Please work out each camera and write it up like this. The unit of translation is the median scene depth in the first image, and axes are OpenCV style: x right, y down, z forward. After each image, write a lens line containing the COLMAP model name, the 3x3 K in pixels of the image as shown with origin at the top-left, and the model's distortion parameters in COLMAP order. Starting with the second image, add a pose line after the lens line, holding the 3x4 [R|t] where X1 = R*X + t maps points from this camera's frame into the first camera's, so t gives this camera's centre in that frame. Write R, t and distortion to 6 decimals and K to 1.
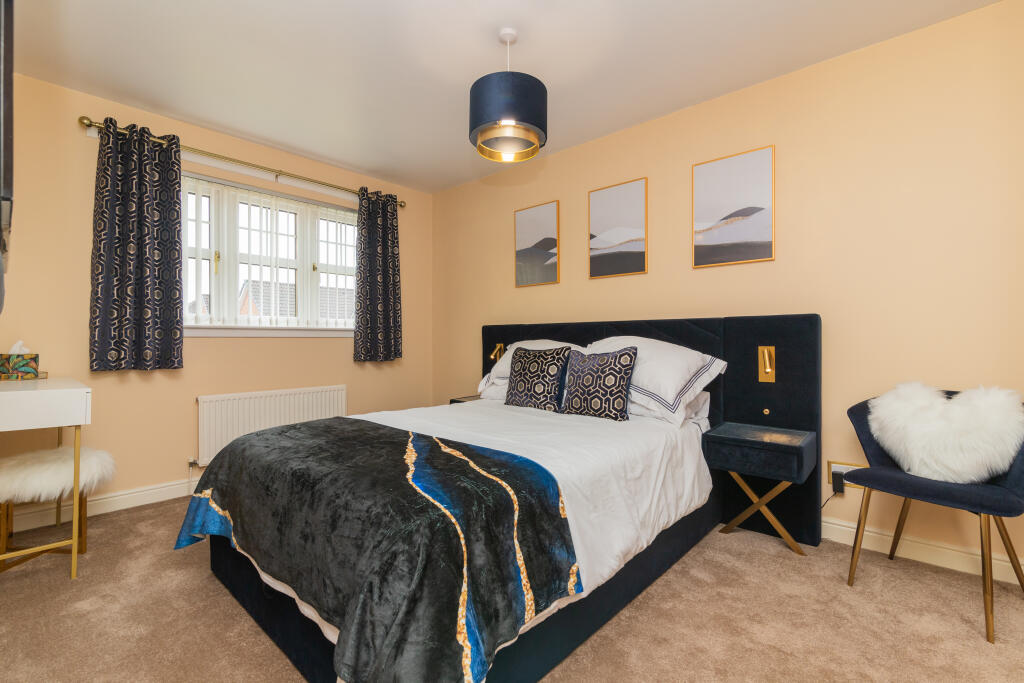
lens RADIAL K [[464.6, 0, 512.0], [0, 464.6, 341.5], [0, 0, 1]] dist [-0.000176, -0.000039]
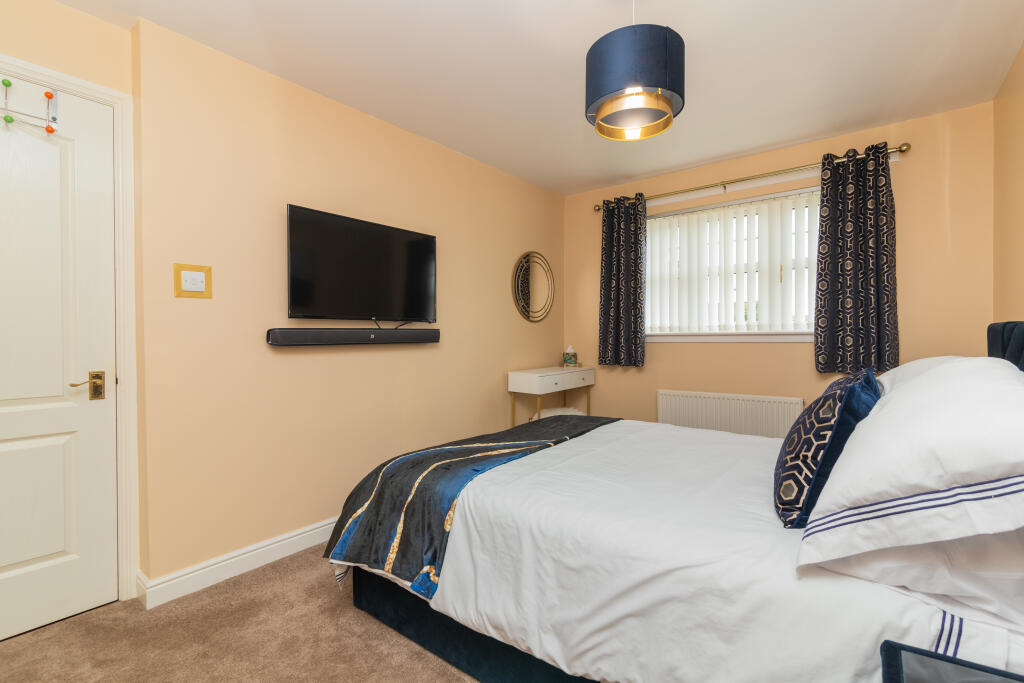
lens RADIAL K [[464.6, 0, 512.0], [0, 464.6, 341.5], [0, 0, 1]] dist [-0.000176, -0.000039]
pose [[0.066776, 0.010277, -0.997715, 0.569779], [0.006795, 0.999919, 0.010754, -0.029866], [0.997745, -0.007498, 0.066700, 0.520928]]
